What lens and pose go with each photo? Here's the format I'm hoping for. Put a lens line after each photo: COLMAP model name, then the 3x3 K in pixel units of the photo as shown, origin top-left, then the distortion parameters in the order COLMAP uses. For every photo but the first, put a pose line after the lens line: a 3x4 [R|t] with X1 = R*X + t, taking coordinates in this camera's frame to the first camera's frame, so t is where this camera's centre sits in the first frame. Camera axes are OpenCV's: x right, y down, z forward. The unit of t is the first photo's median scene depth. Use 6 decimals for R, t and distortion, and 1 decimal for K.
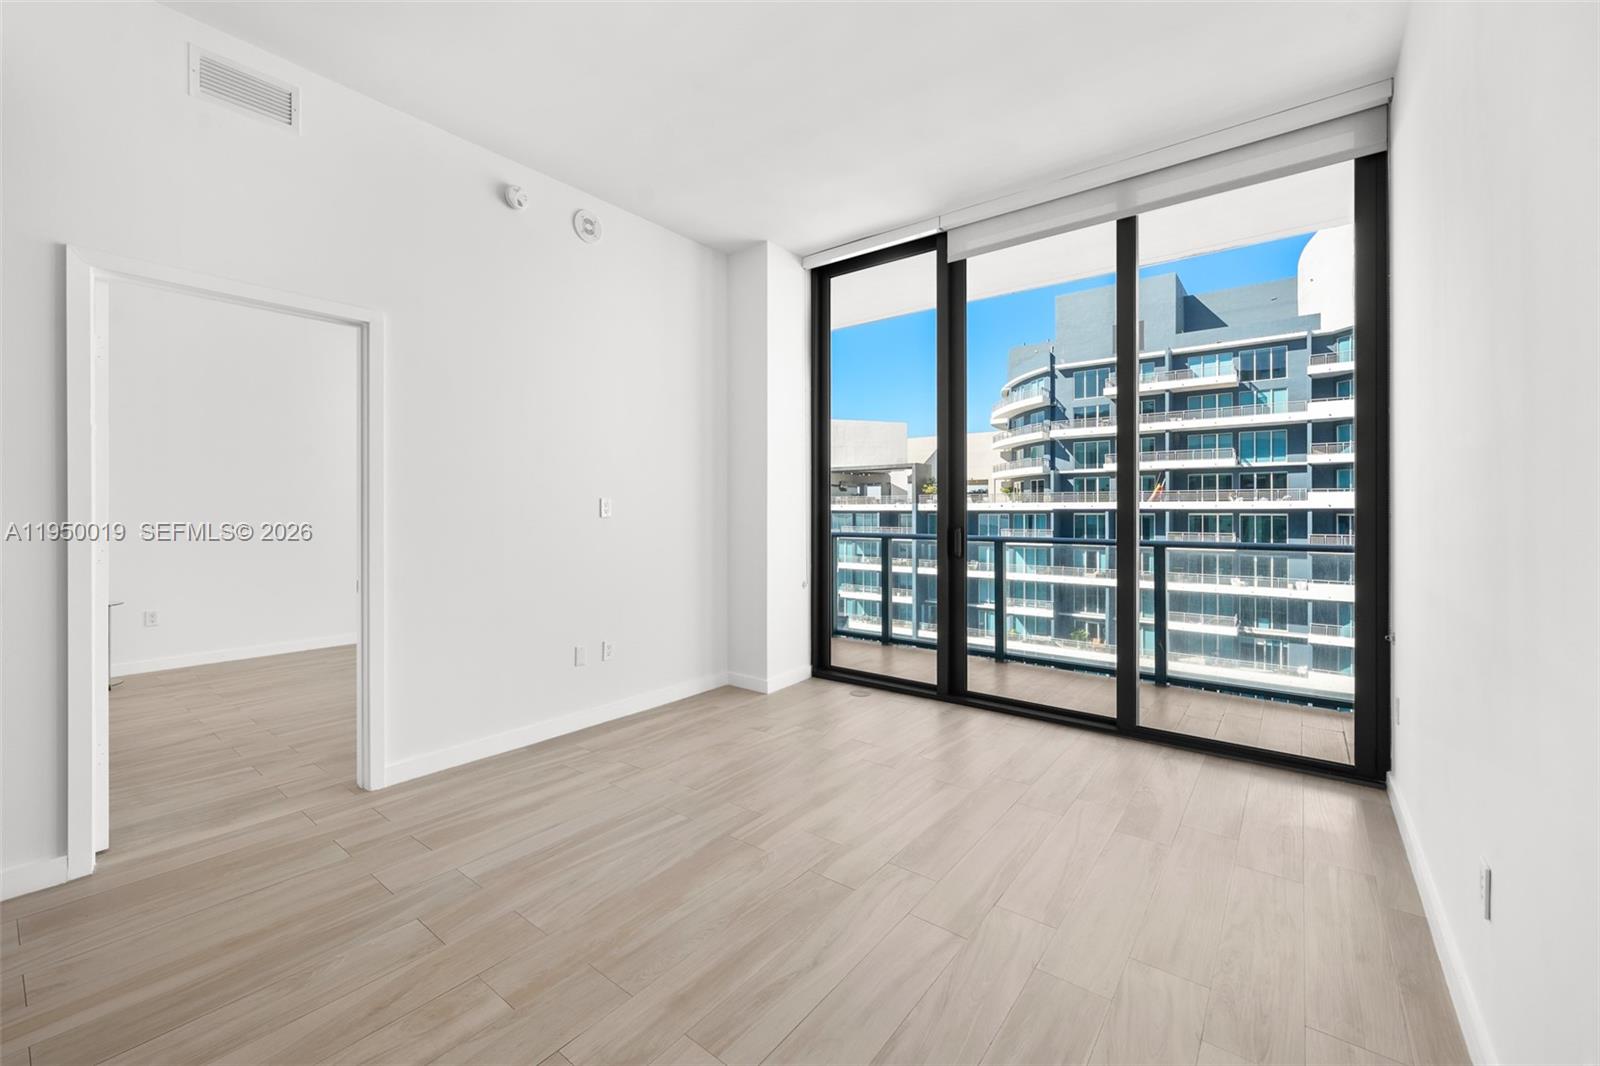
lens RADIAL K [[642.1, 0, 781.4], [0, 642.1, 508.8], [0, 0, 1]] dist [0.000621, -0.000042]
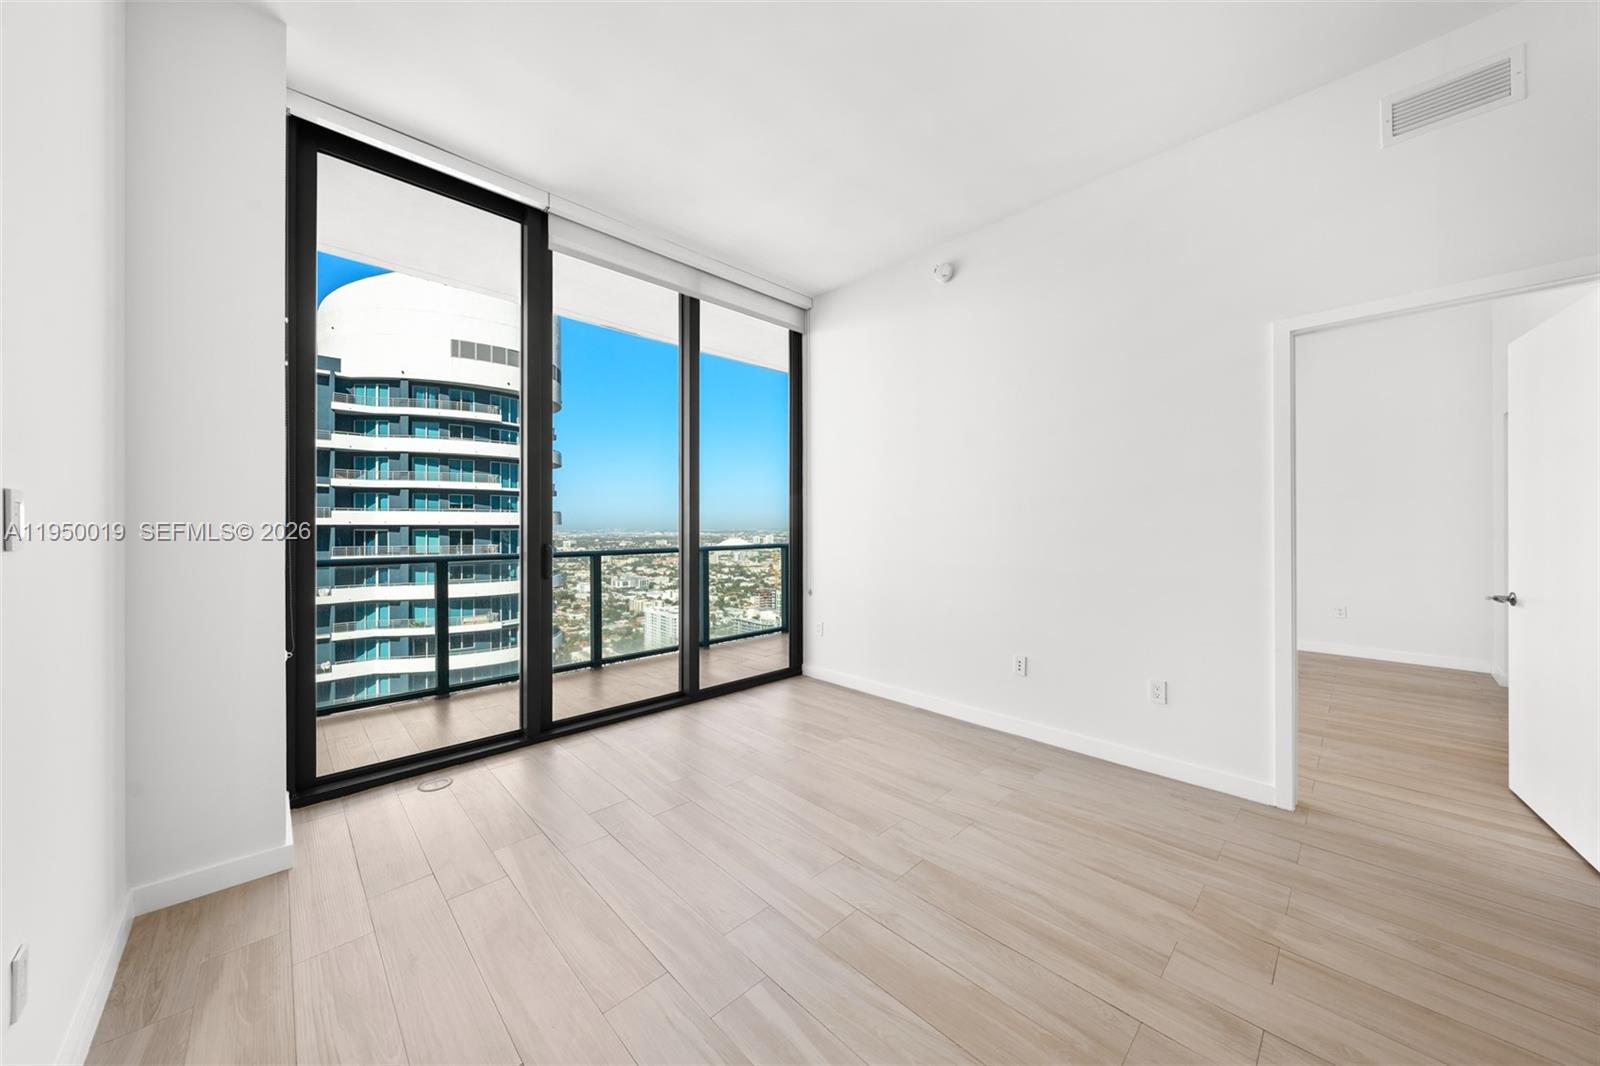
lens RADIAL K [[550.3, 0, 784.5], [0, 550.3, 525.9], [0, 0, 1]] dist [-0.002688, -0.000137]
pose [[0.137799, -0.000892, 0.990460, -0.509907], [-0.000392, 0.999999, 0.000955, 0.002420], [-0.990460, -0.000520, 0.137798, 0.642733]]
